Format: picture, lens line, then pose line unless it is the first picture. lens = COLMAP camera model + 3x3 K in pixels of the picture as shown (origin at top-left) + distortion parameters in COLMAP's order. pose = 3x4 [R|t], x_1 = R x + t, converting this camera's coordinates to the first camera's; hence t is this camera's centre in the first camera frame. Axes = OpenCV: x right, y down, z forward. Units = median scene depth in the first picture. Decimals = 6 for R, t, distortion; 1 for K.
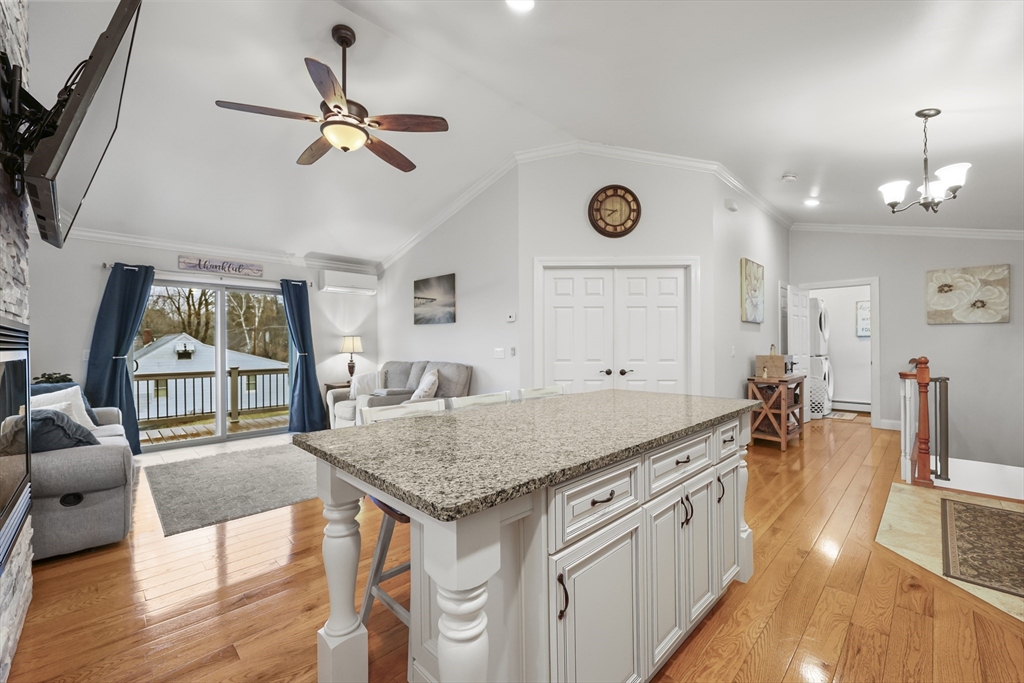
lens RADIAL K [[414.5, 0, 513.7], [0, 414.5, 340.0], [0, 0, 1]] dist [-0.000154, 0.000007]
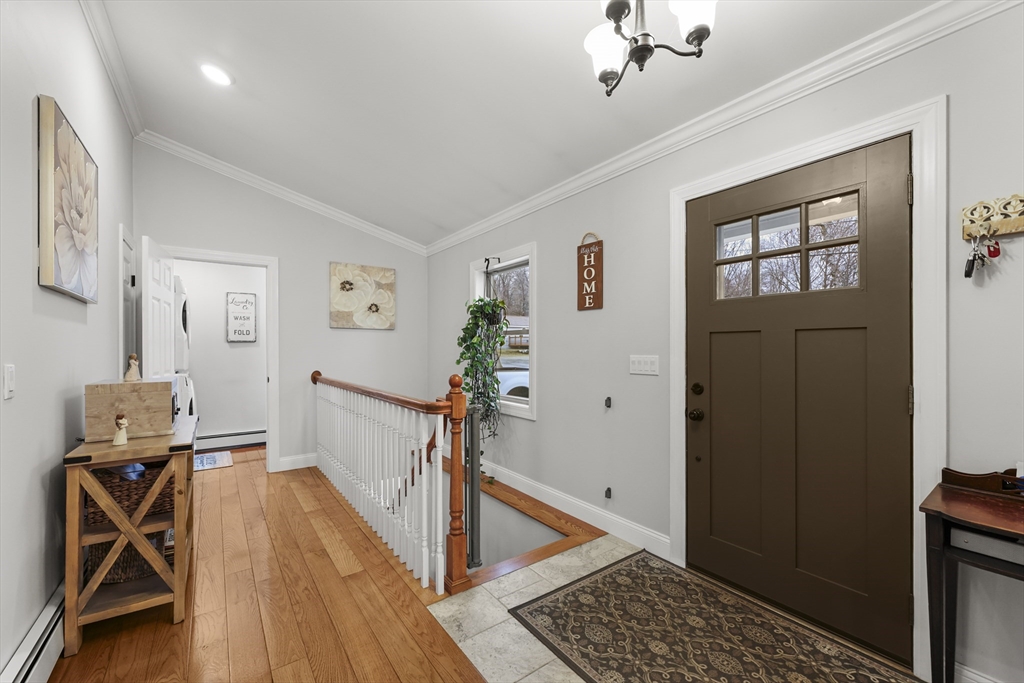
lens RADIAL K [[415.1, 0, 513.3], [0, 415.1, 349.2], [0, 0, 1]] dist [0.000674, 0.000012]
pose [[0.148277, 0.002698, 0.988942, 0.270256], [-0.007220, 0.999973, -0.001645, 0.002467], [-0.988919, -0.006896, 0.148293, 0.560851]]
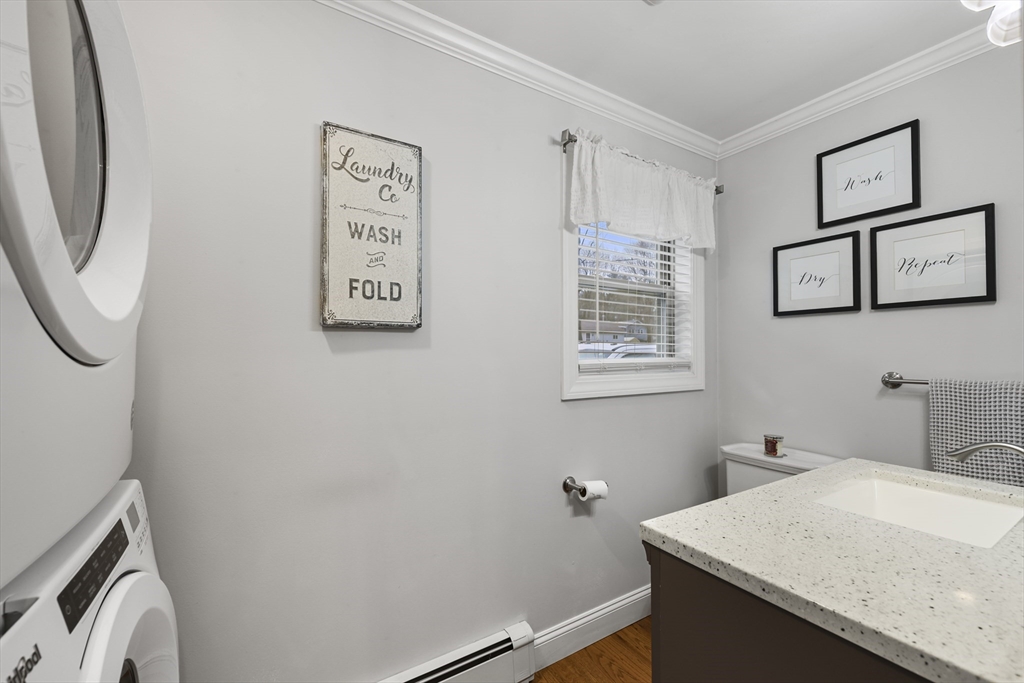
lens RADIAL K [[414.5, 0, 513.7], [0, 414.5, 340.0], [0, 0, 1]] dist [-0.000154, 0.000007]
pose [[0.218624, 0.032197, 0.975278, 0.932578], [-0.007438, 0.999481, -0.031329, 0.002564], [-0.975781, -0.000405, 0.218750, 1.214776]]
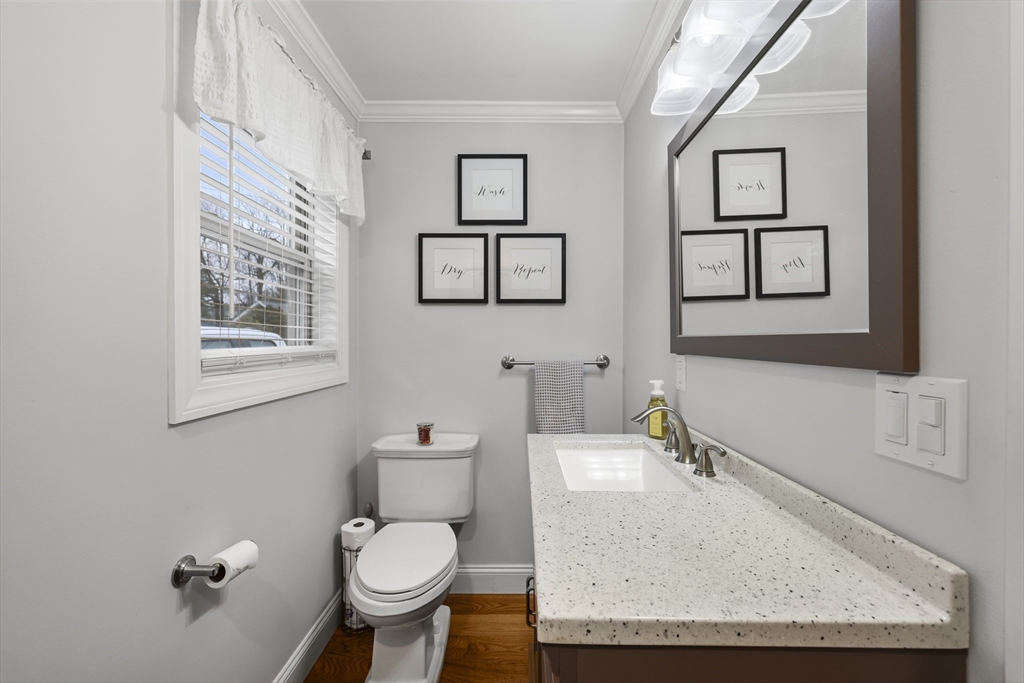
lens RADIAL K [[414.5, 0, 513.7], [0, 414.5, 340.0], [0, 0, 1]] dist [-0.000154, 0.000007]
pose [[-0.708066, 0.001150, 0.706145, 1.332305], [-0.004964, 0.999966, -0.006606, 0.004031], [-0.706129, -0.008182, -0.708036, 1.450677]]
